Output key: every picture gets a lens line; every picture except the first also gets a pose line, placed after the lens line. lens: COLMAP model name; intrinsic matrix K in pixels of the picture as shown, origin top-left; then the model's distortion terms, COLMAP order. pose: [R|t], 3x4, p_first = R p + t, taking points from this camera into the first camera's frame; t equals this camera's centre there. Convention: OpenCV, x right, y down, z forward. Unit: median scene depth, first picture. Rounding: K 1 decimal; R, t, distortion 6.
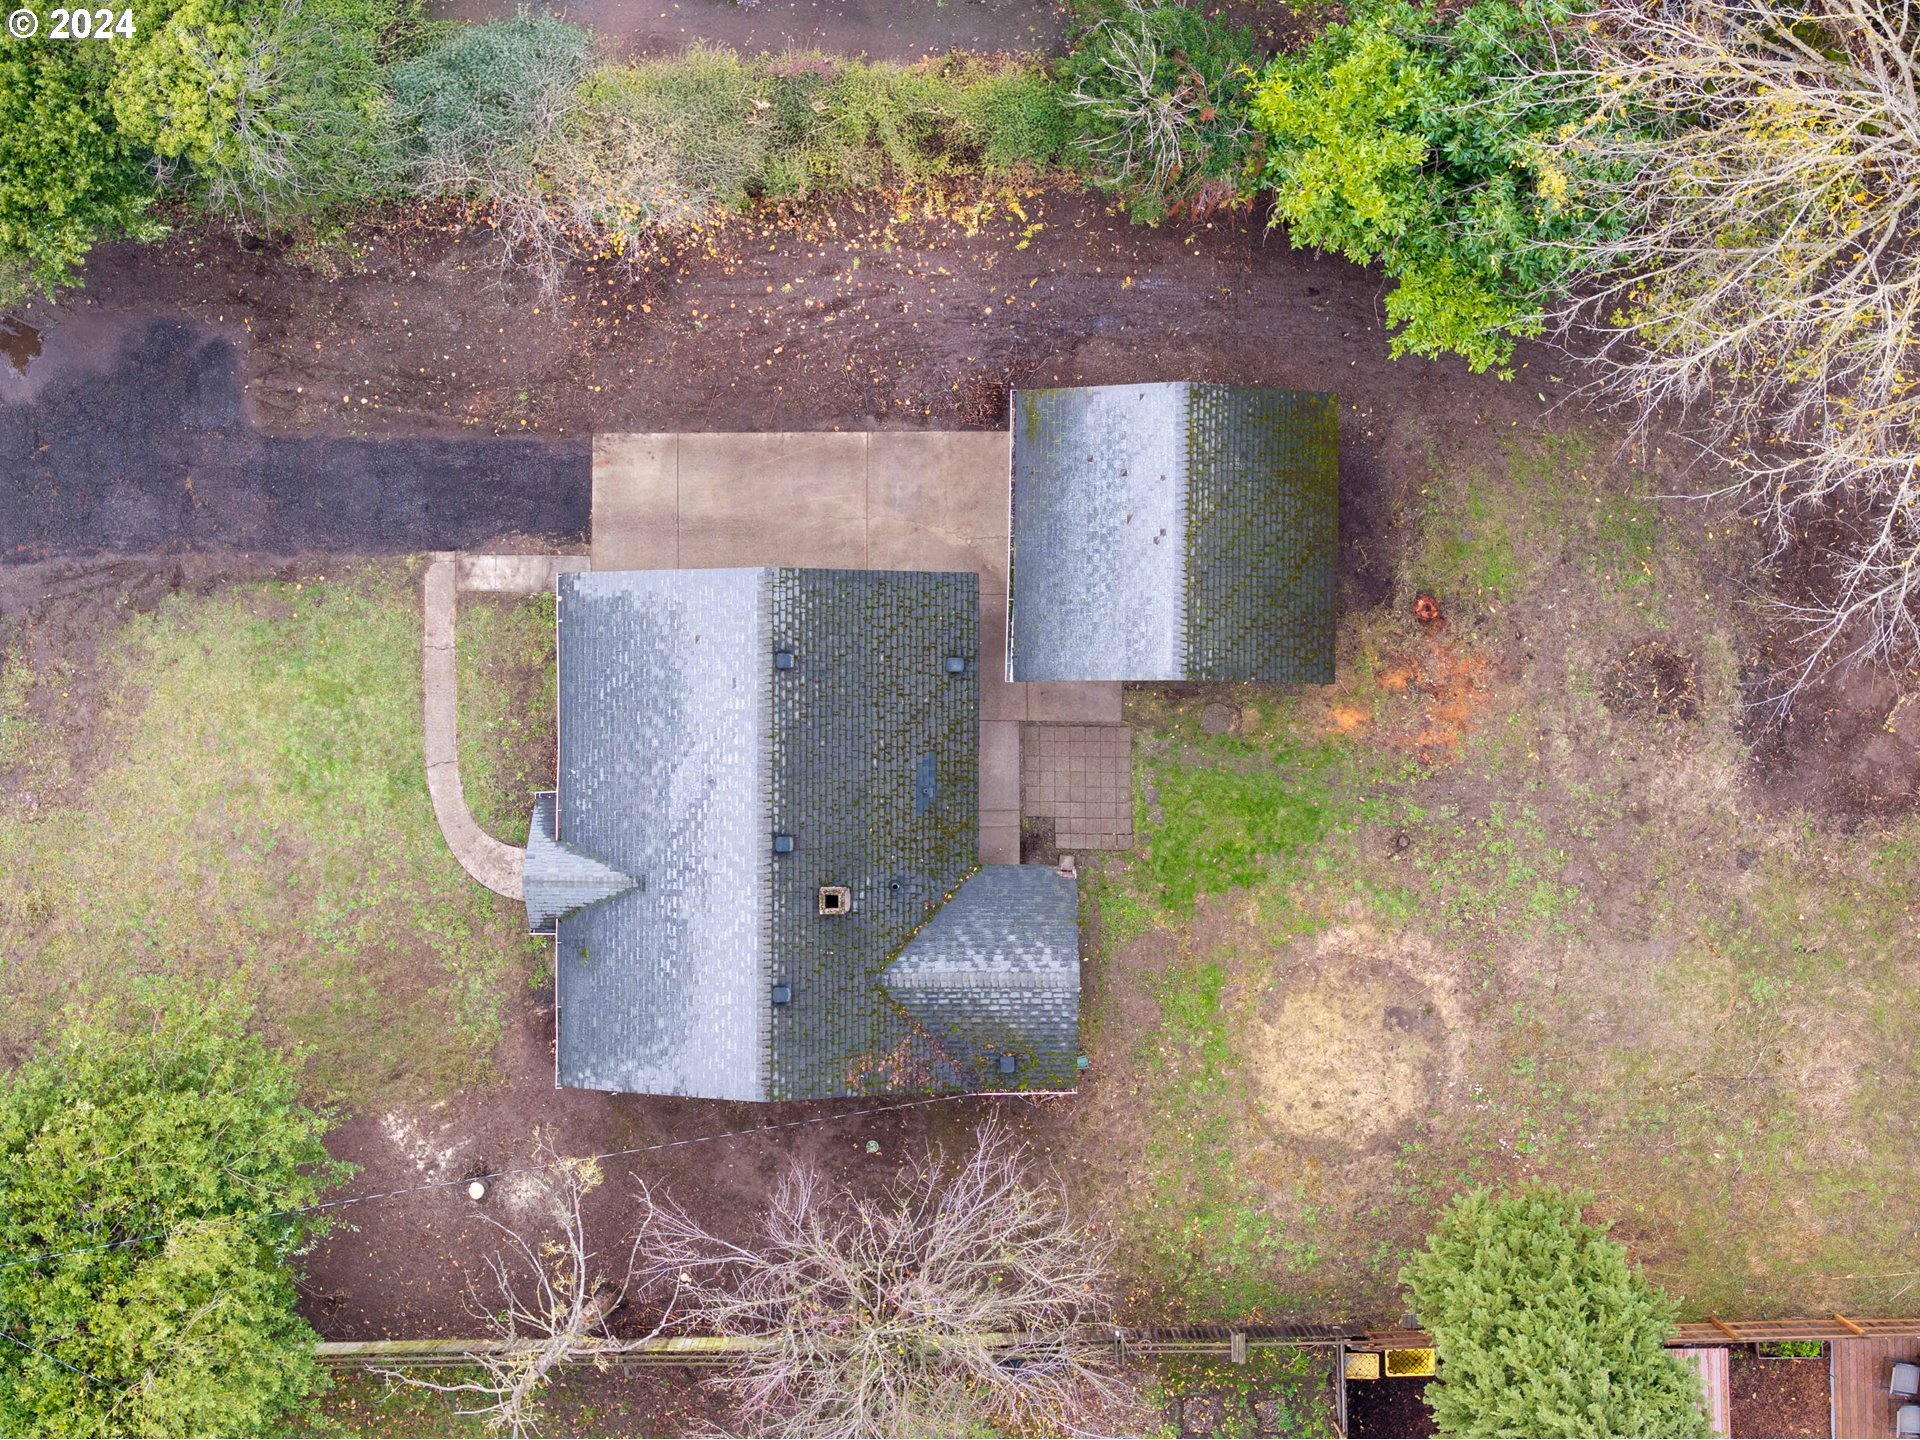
lens RADIAL K [[3715.6, 0, 960.0], [0, 3715.6, 720.0], [0, 0, 1]] dist [-0.197313, 1.126868]
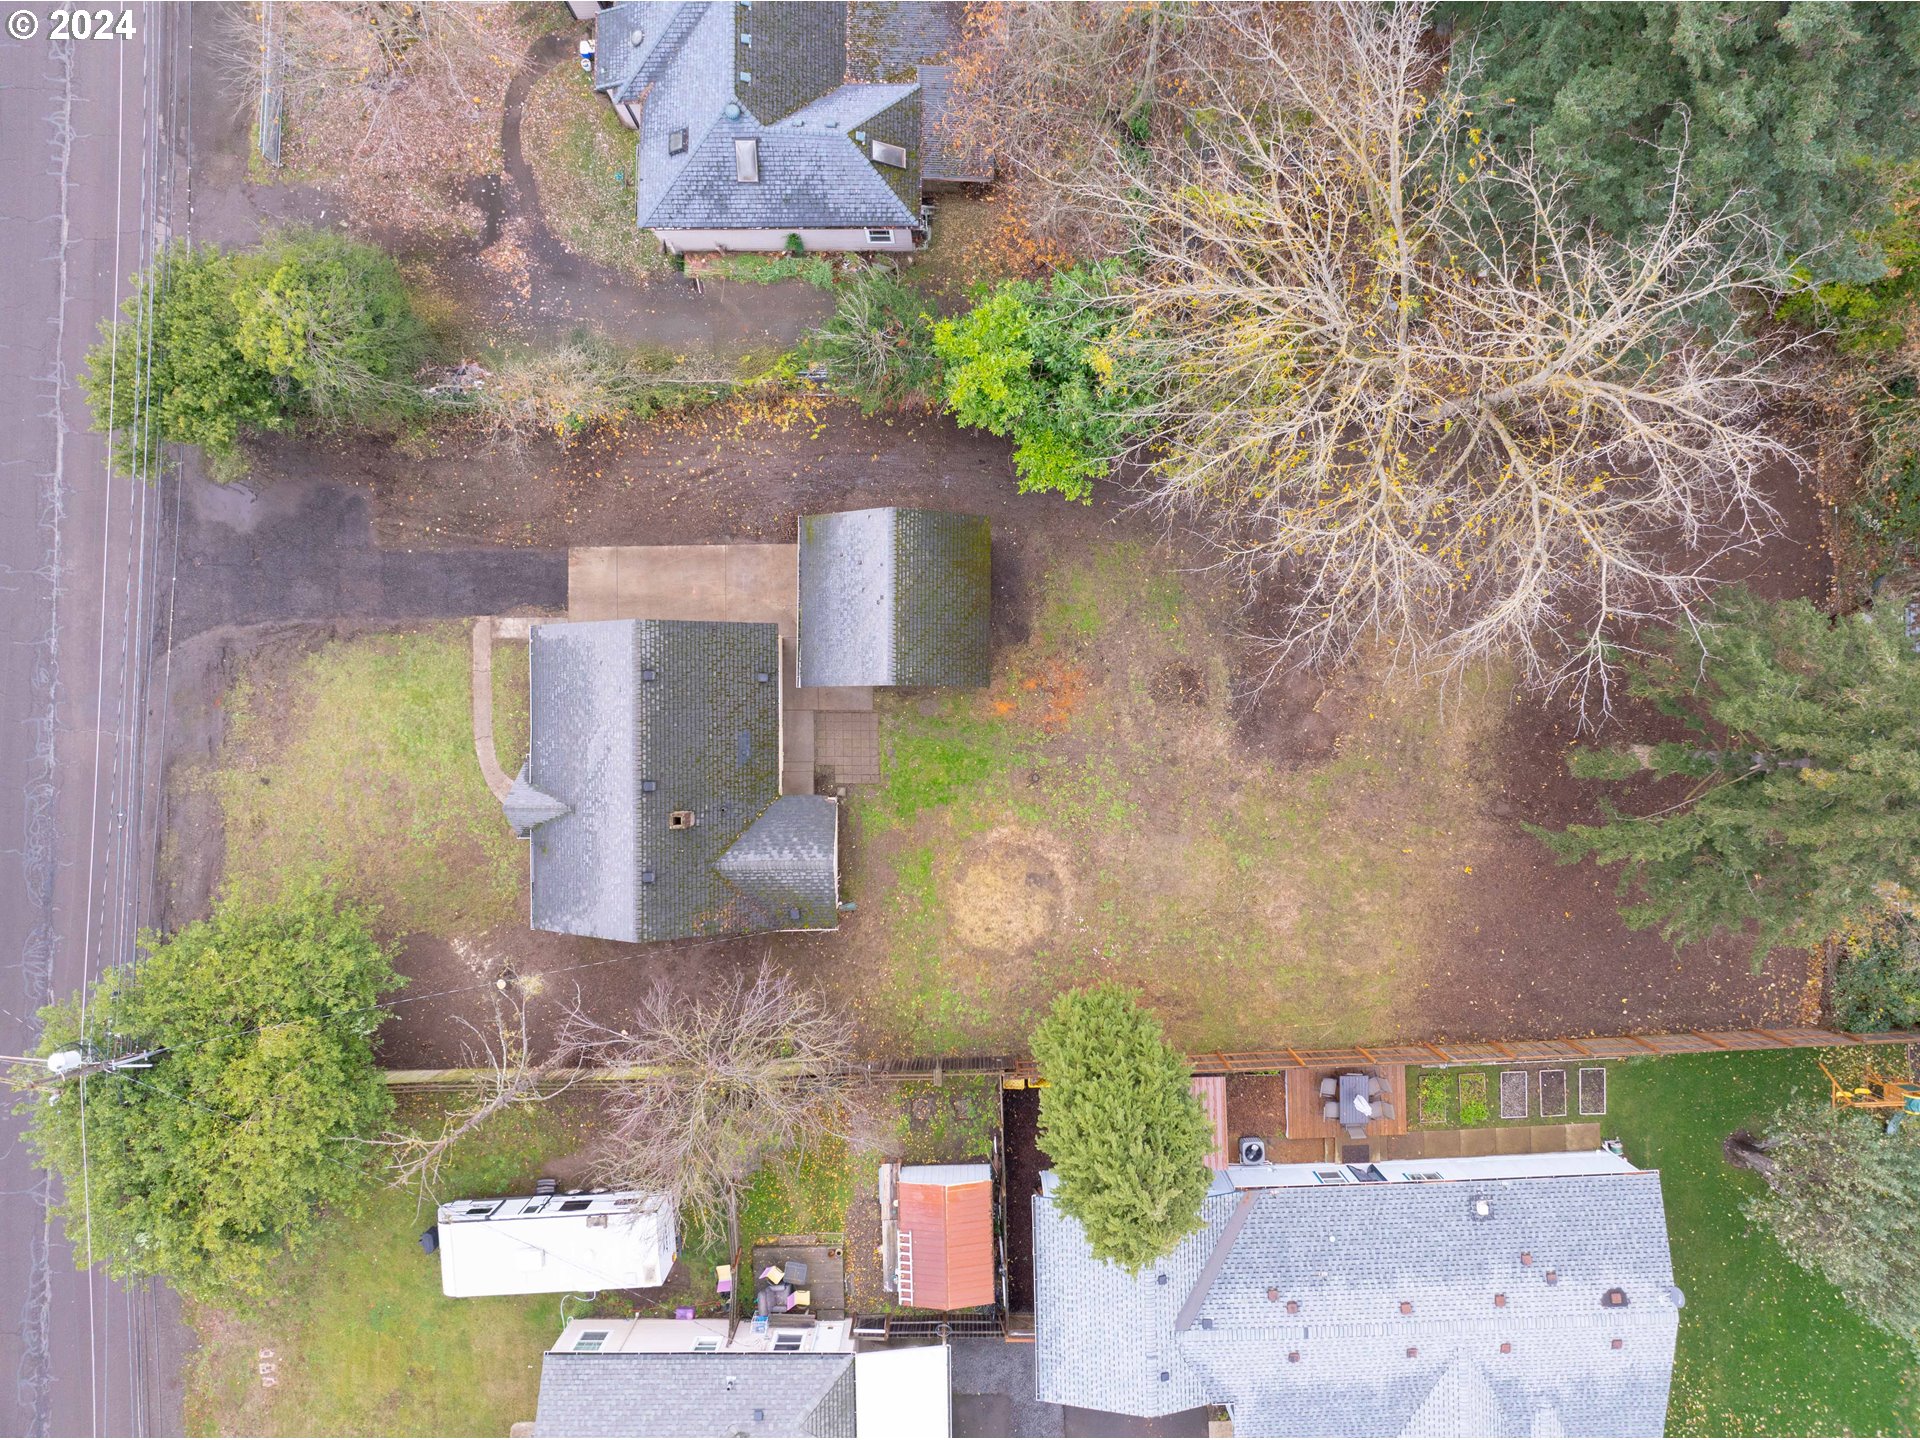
lens RADIAL K [[1353.2, 0, 964.8], [0, 1353.2, 706.7], [0, 0, 1]] dist [-0.037130, -0.004919]
pose [[0.999953, -0.008763, 0.004207, 0.084036], [0.008761, 0.999961, 0.000501, -0.001050], [-0.004211, -0.000464, 0.999991, 0.366004]]
